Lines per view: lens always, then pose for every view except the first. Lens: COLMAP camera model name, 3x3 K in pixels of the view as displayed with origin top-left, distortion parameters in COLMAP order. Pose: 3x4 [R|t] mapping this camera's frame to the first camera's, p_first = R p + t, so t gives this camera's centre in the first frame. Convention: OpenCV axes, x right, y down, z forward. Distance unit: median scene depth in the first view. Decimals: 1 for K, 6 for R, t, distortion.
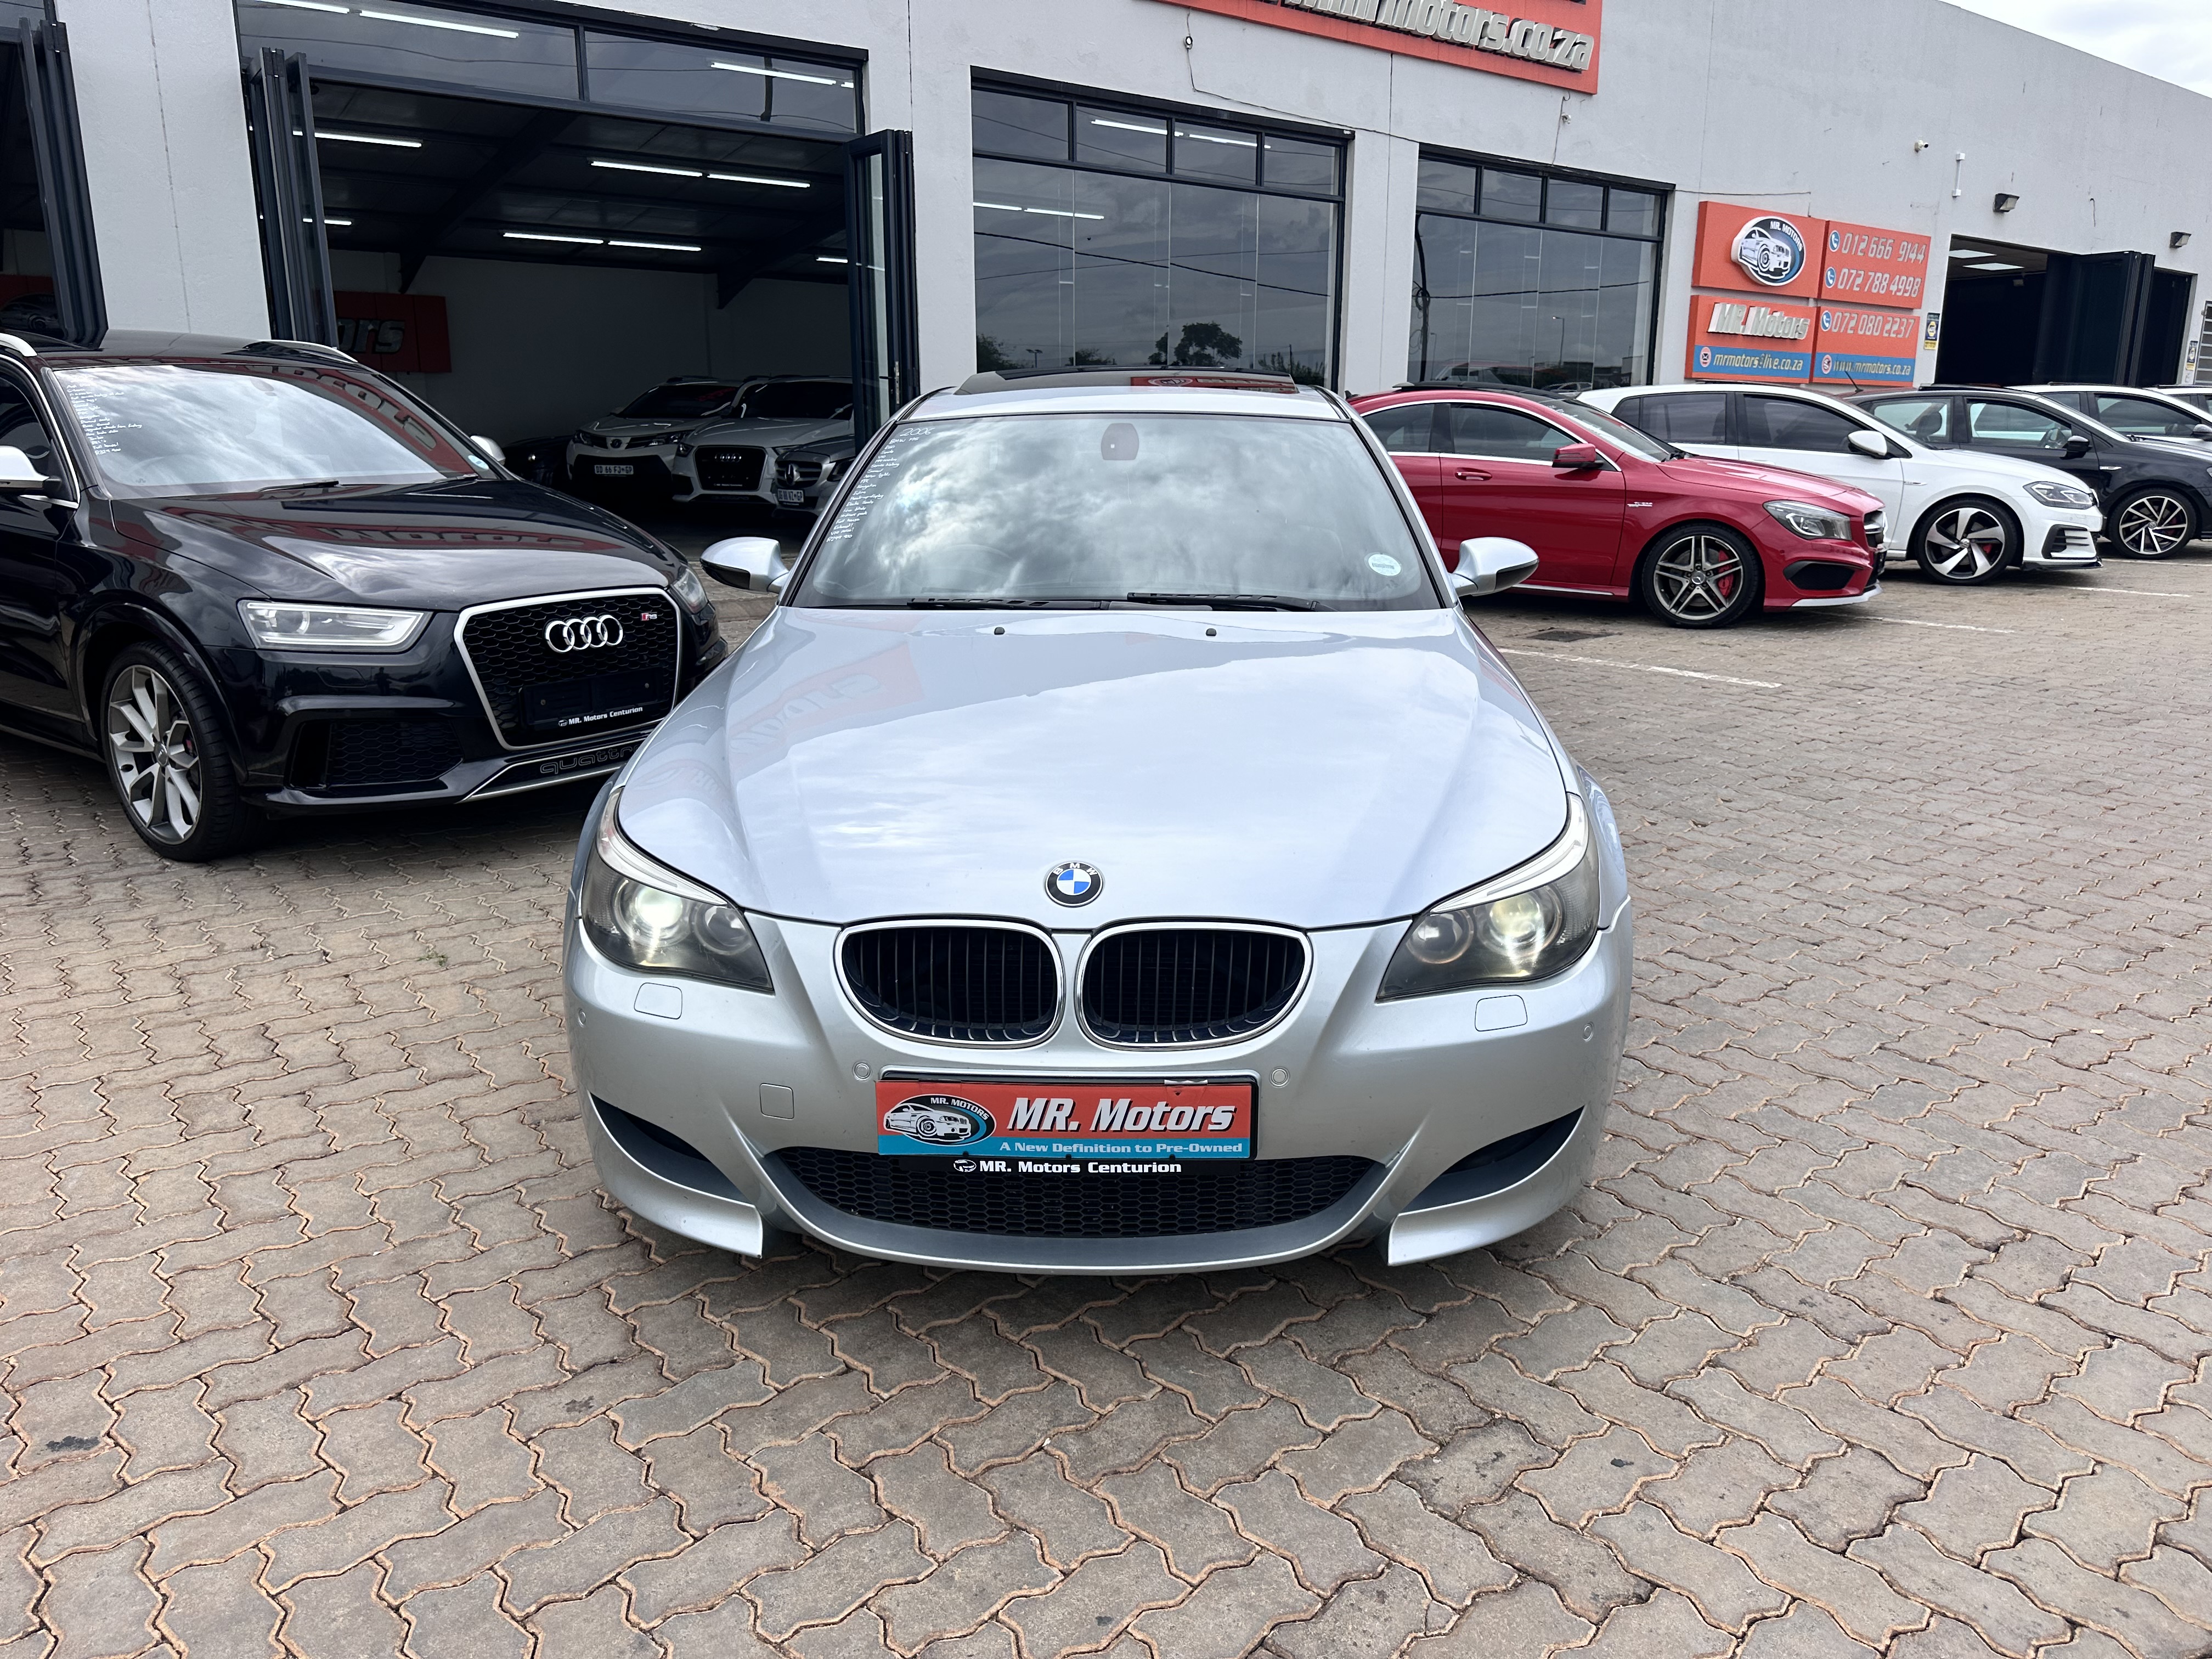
lens RADIAL K [[1550.3, 0, 1096.3], [0, 1550.3, 814.2], [0, 0, 1]] dist [0.008703, -0.001266]
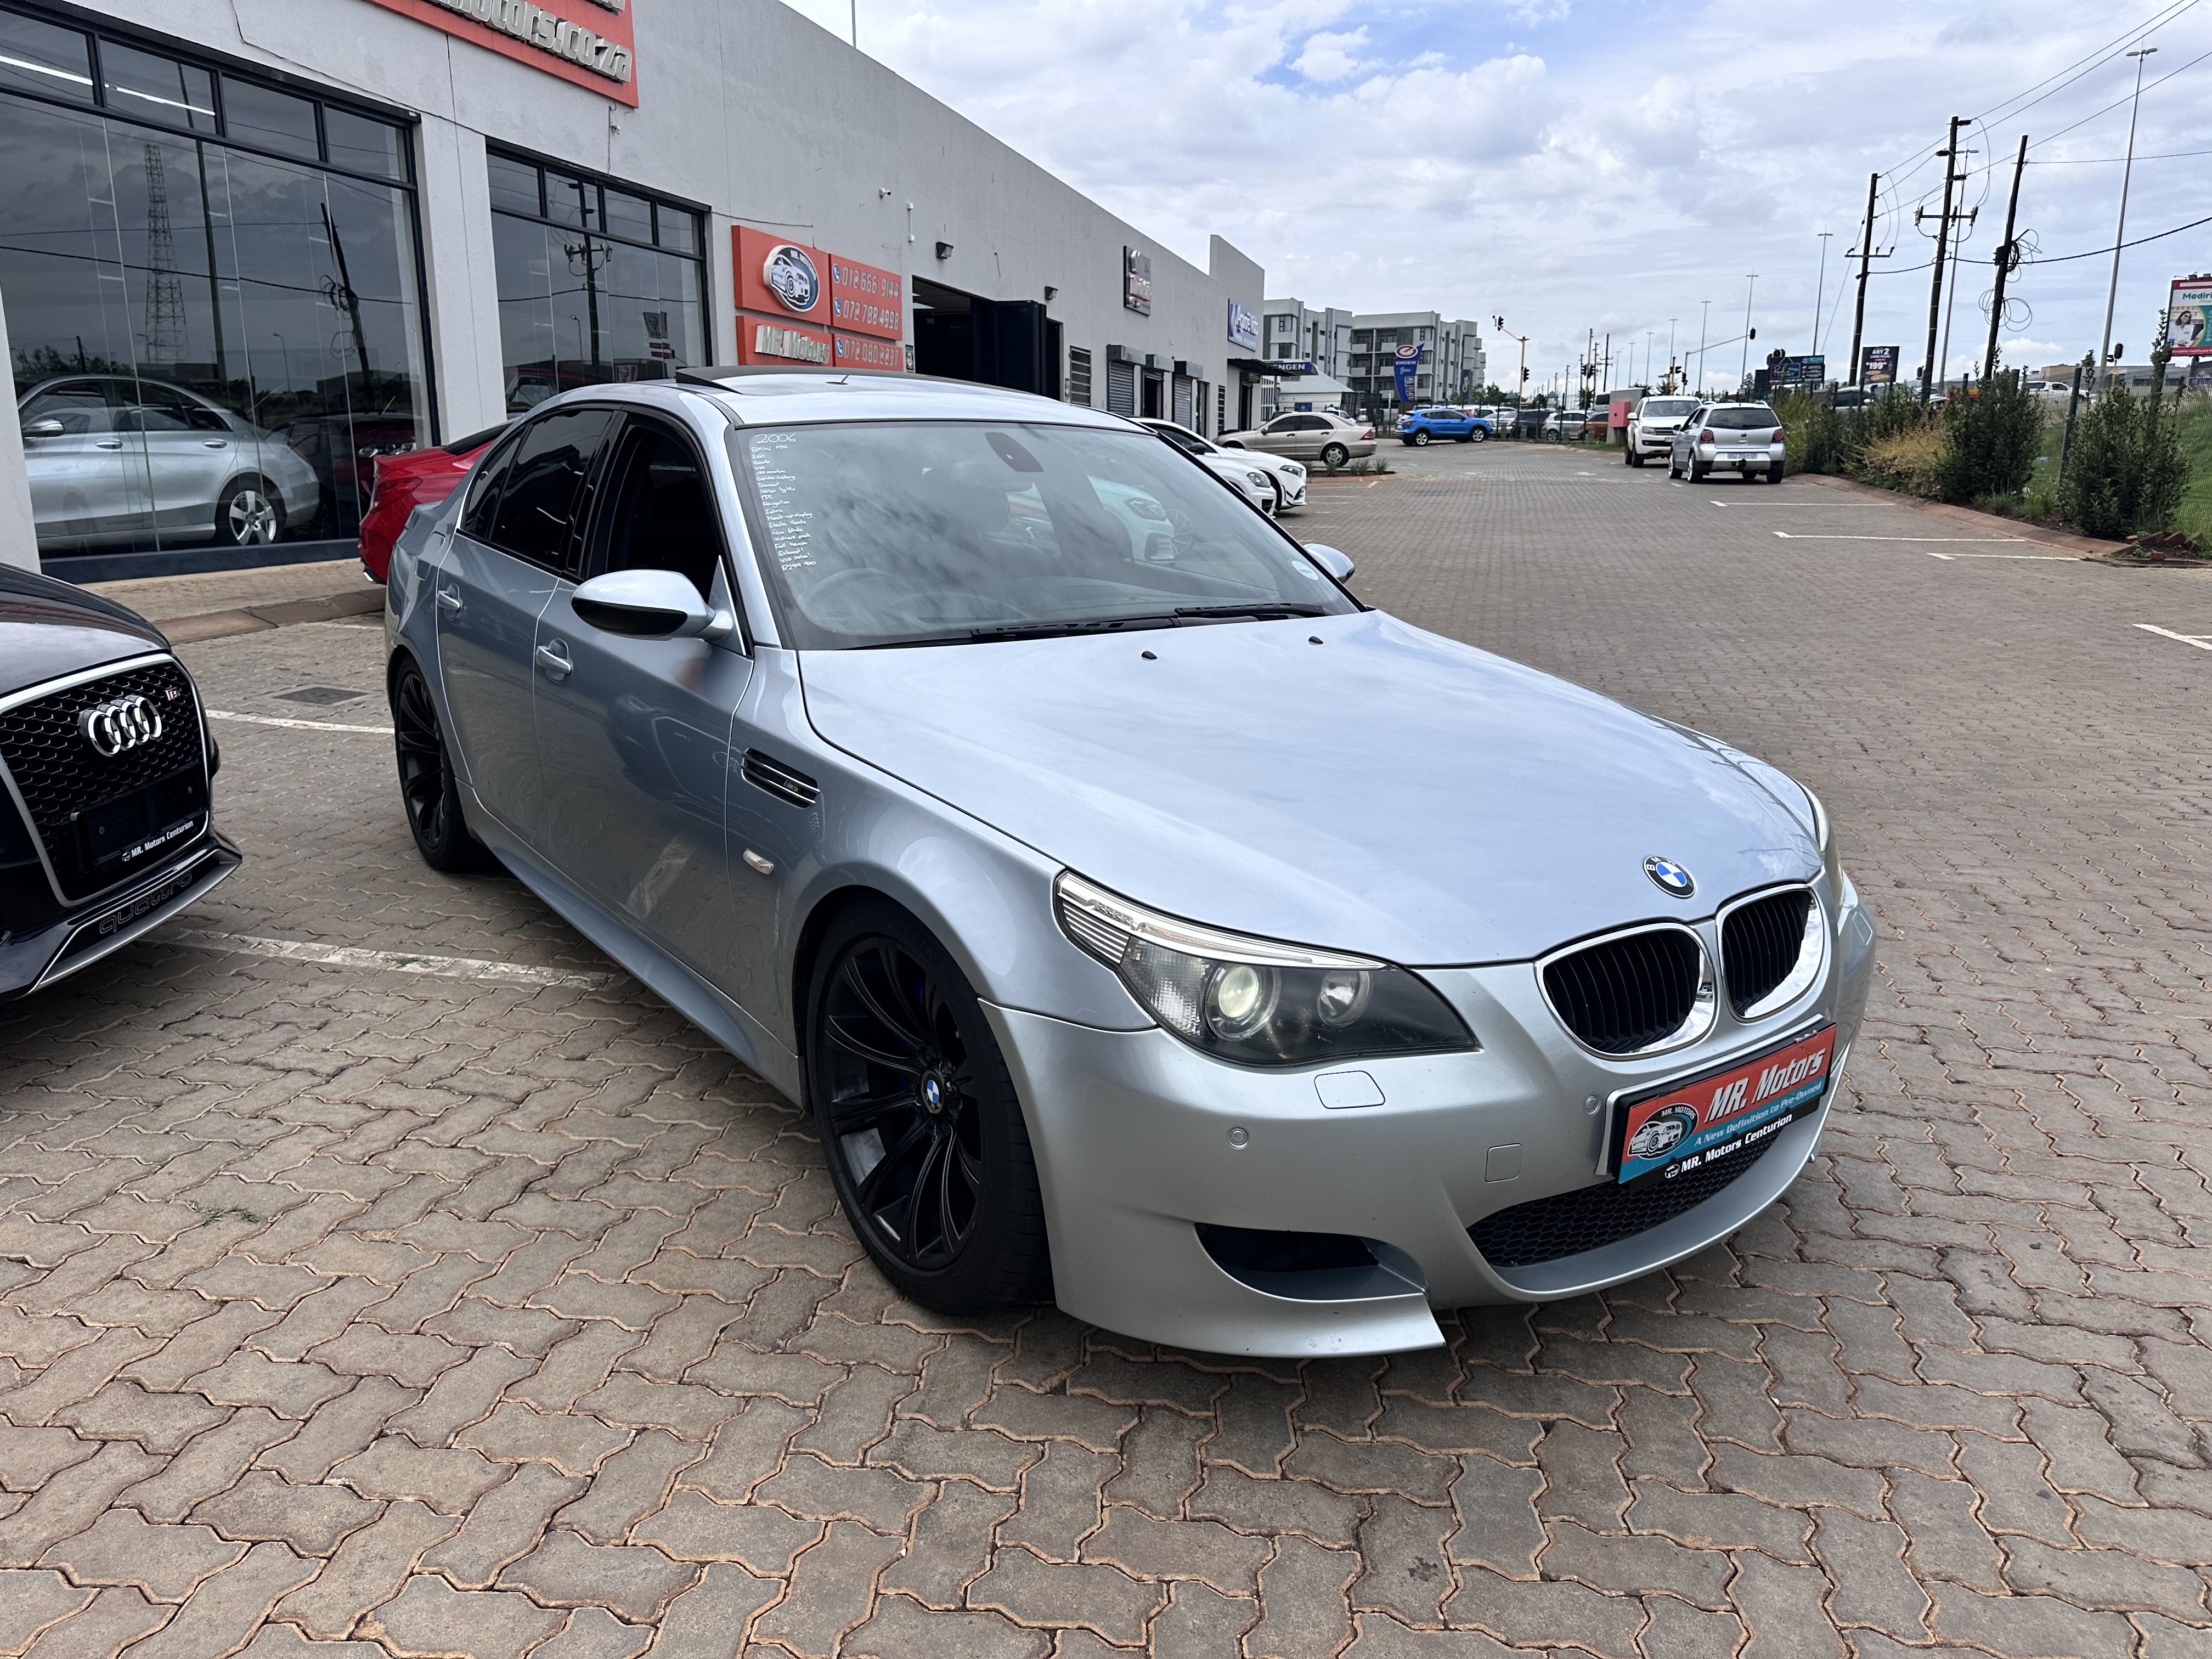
lens RADIAL K [[1557.5, 0, 1106.0], [0, 1557.5, 829.5], [0, 0, 1]] dist [0.001764, -0.008777]
pose [[0.779760, -0.144562, 0.609160, -0.436729], [0.145497, 0.988181, 0.048265, -0.041969], [-0.608937, 0.050996, 0.791578, 0.191251]]
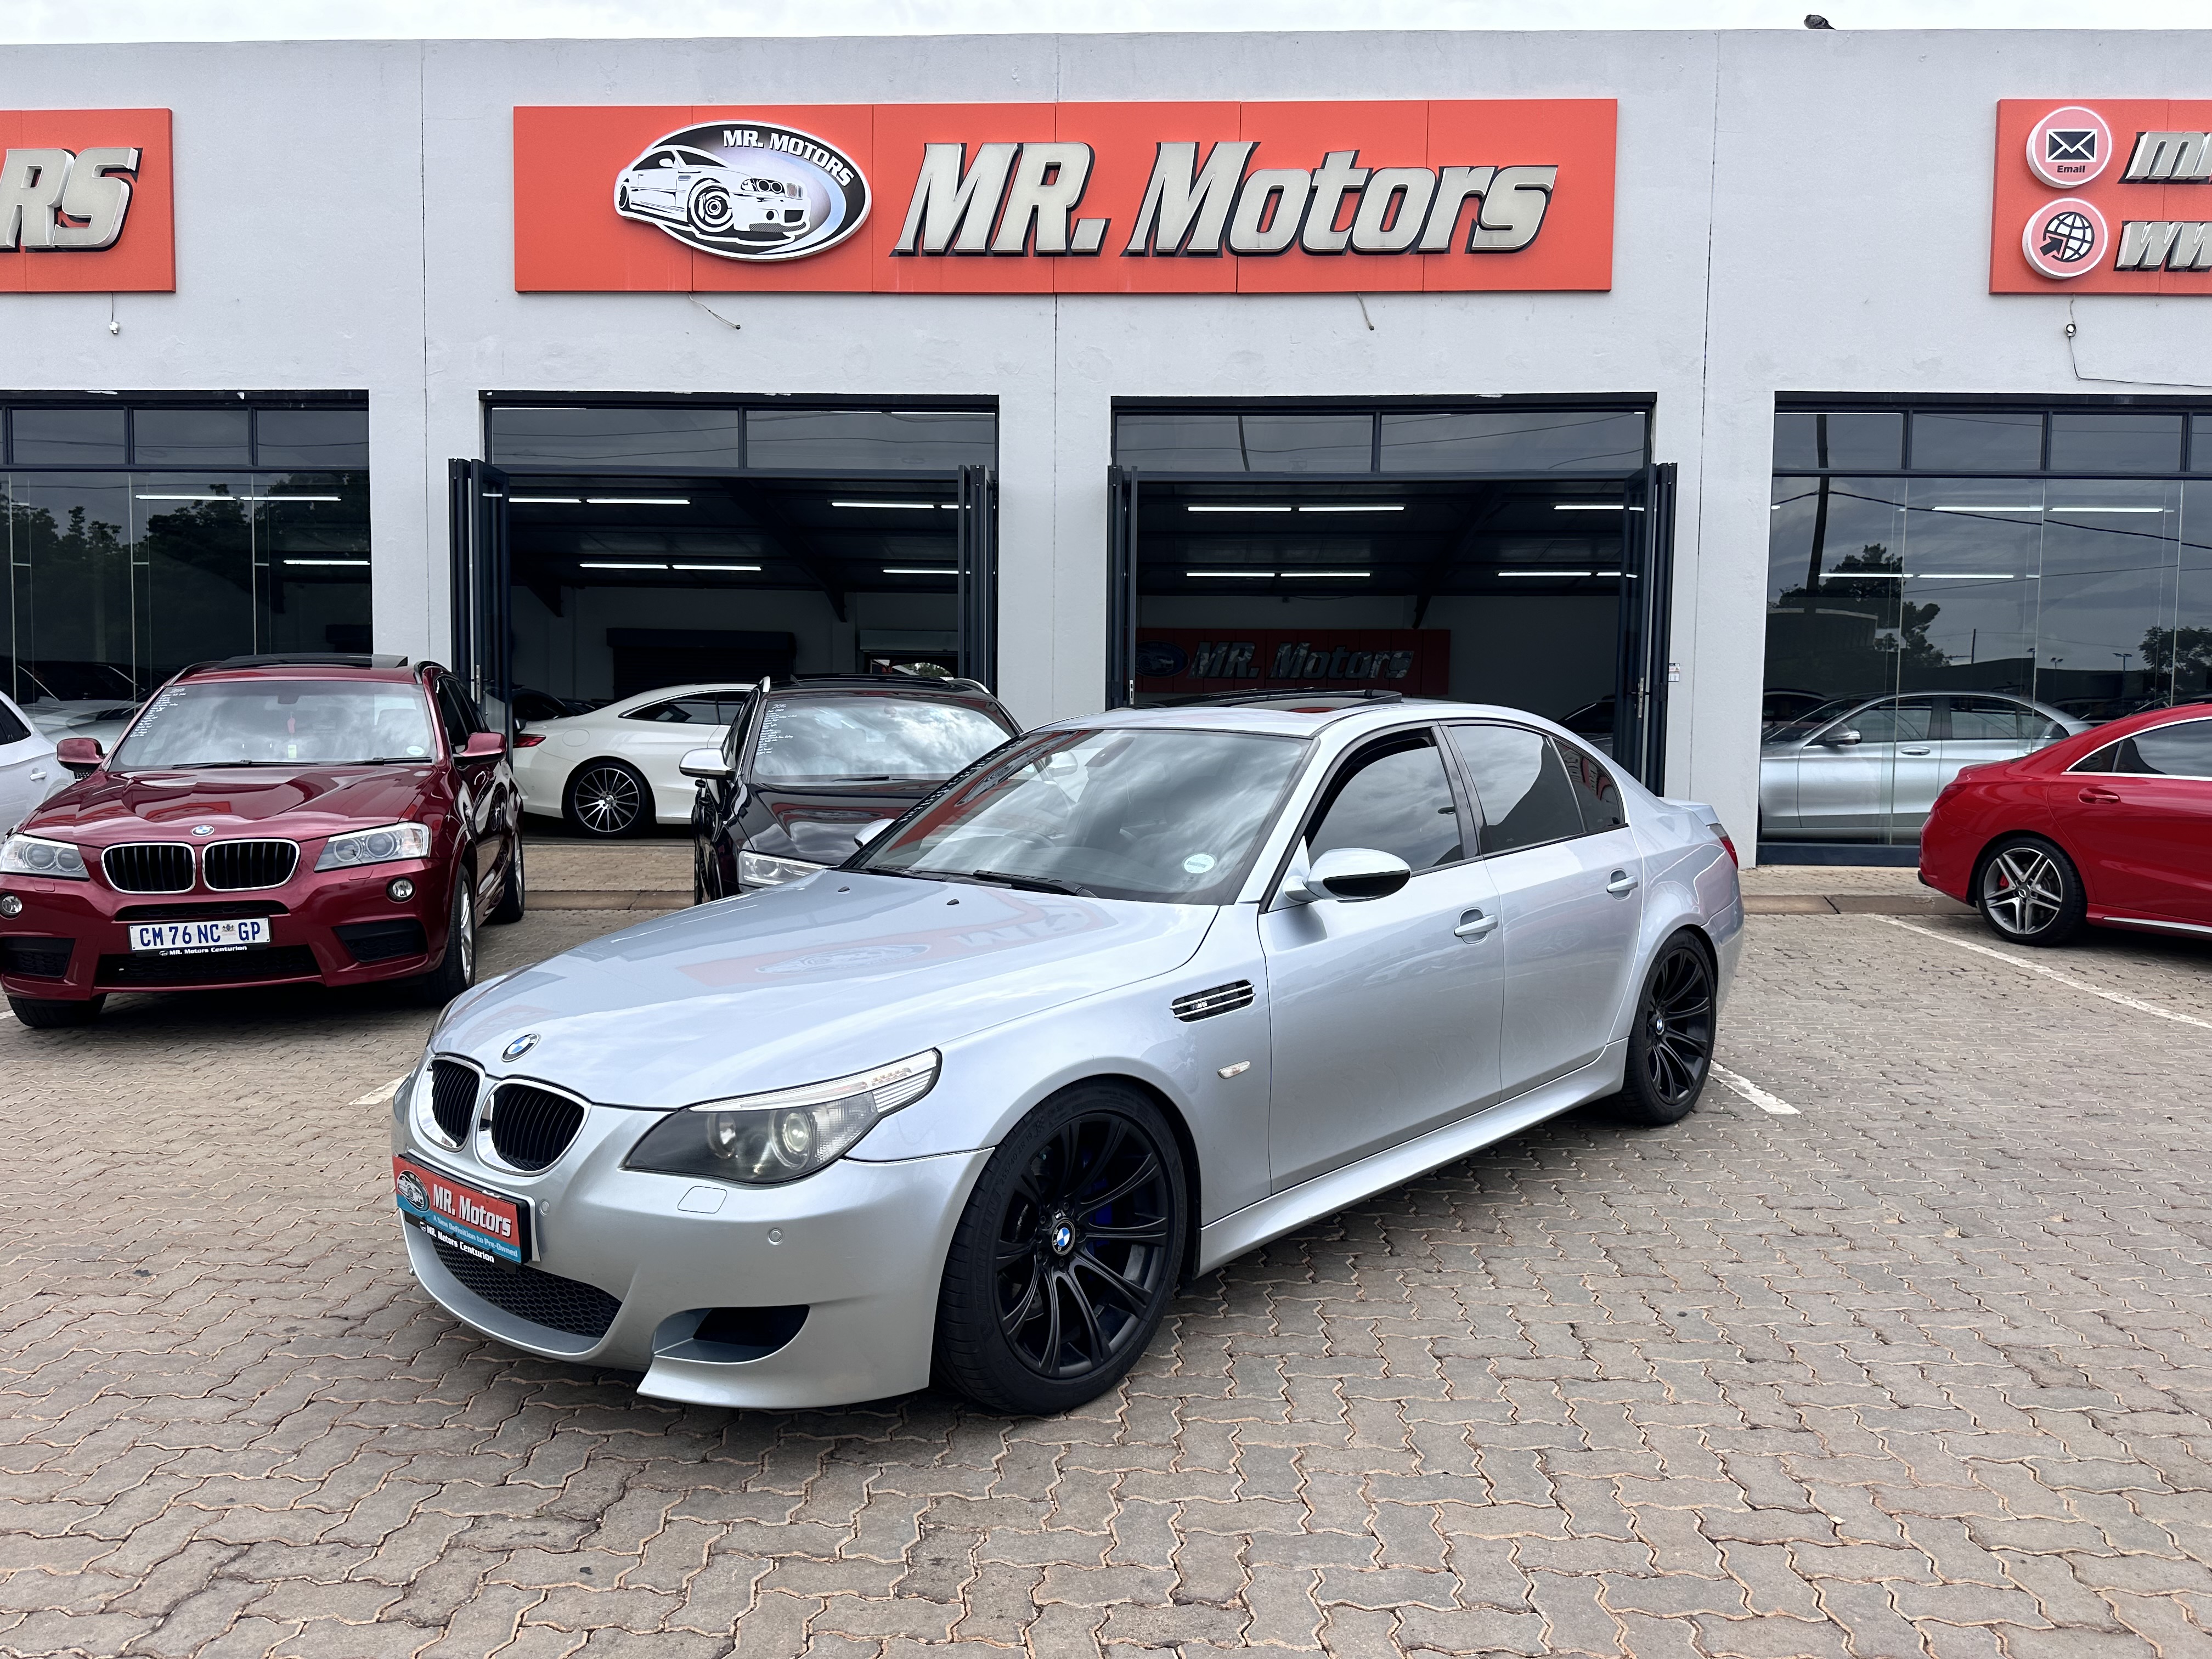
lens RADIAL K [[1527.6, 0, 1102.2], [0, 1527.6, 881.2], [0, 0, 1]] dist [0.005198, -0.003556]
pose [[0.771084, 0.066635, -0.633237, 0.606440], [-0.162591, 0.982145, -0.094634, -0.029765], [0.615624, 0.175929, 0.768151, 0.101179]]
